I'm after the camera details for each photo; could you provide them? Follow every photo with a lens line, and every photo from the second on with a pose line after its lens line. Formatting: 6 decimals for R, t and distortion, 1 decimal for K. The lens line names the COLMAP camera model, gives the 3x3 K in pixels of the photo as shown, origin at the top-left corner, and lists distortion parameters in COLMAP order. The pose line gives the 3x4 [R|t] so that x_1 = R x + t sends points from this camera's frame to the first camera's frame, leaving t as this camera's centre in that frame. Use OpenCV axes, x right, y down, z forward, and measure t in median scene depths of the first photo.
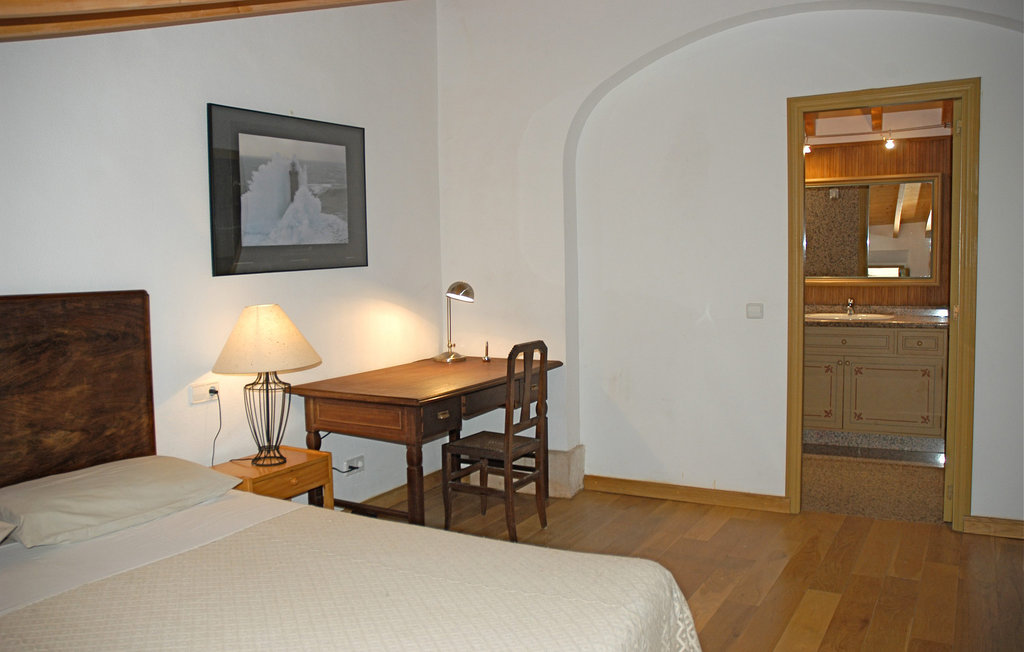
lens RADIAL K [[808.1, 0, 512.0], [0, 808.1, 326.0], [0, 0, 1]] dist [-0.166885, 0.156207]
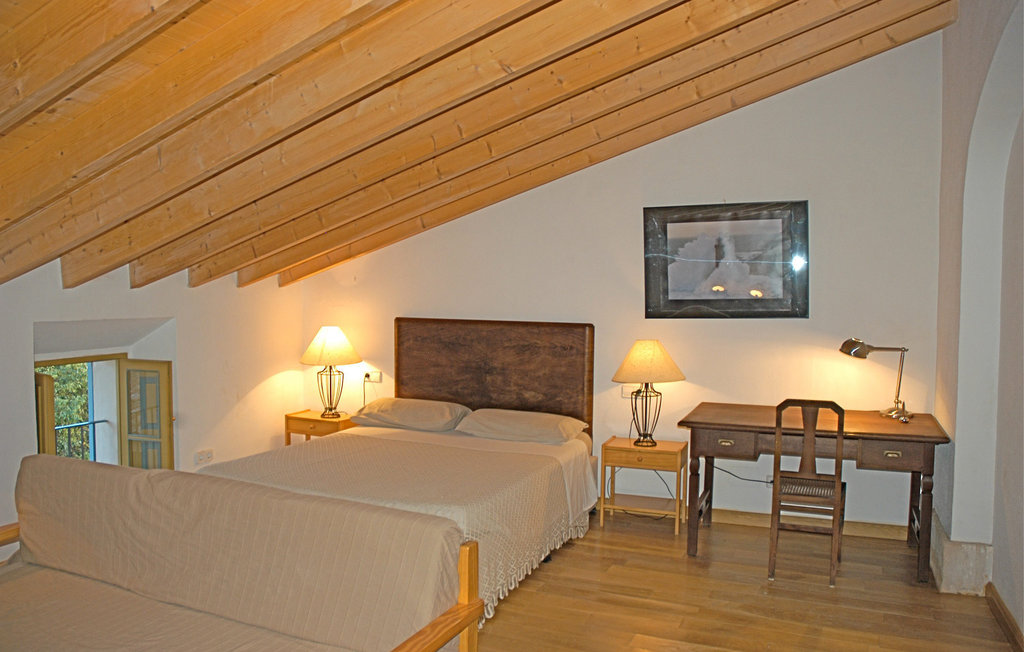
lens RADIAL K [[808.1, 0, 512.0], [0, 808.1, 326.0], [0, 0, 1]] dist [-0.166885, 0.156207]
pose [[0.127874, 0.073220, -0.989084, 1.148002], [-0.086346, 0.994306, 0.062444, -0.123792], [0.988025, 0.077419, 0.133468, 0.534822]]
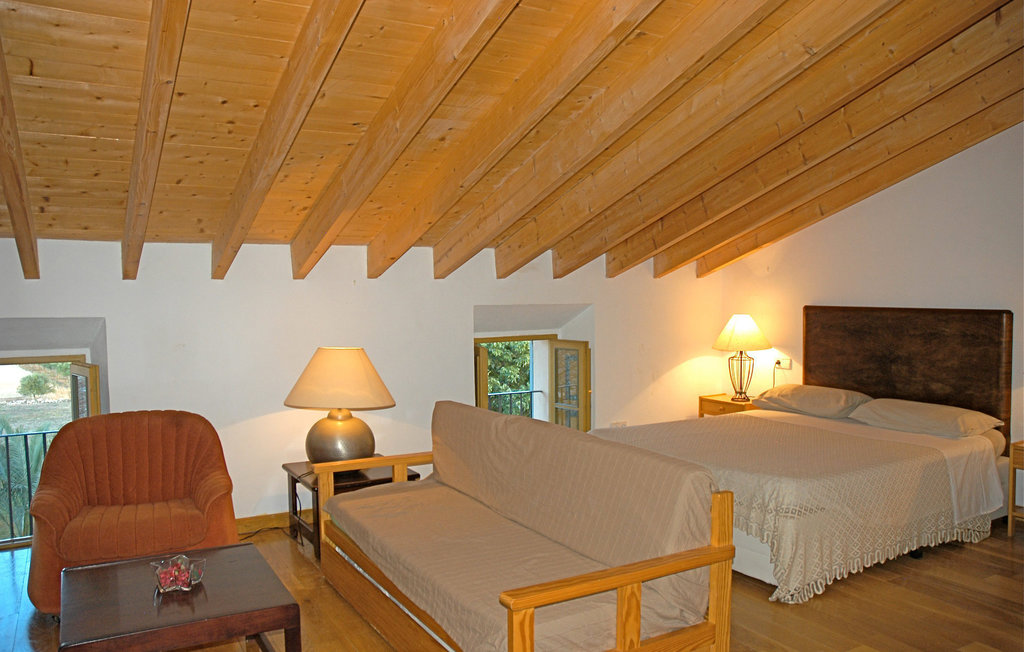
lens RADIAL K [[808.1, 0, 512.0], [0, 808.1, 326.0], [0, 0, 1]] dist [-0.166885, 0.156207]
pose [[-0.476437, 0.067662, -0.876601, 1.220761], [-0.045275, 0.993823, 0.101317, -0.113691], [0.878042, 0.087960, -0.470430, 0.778987]]
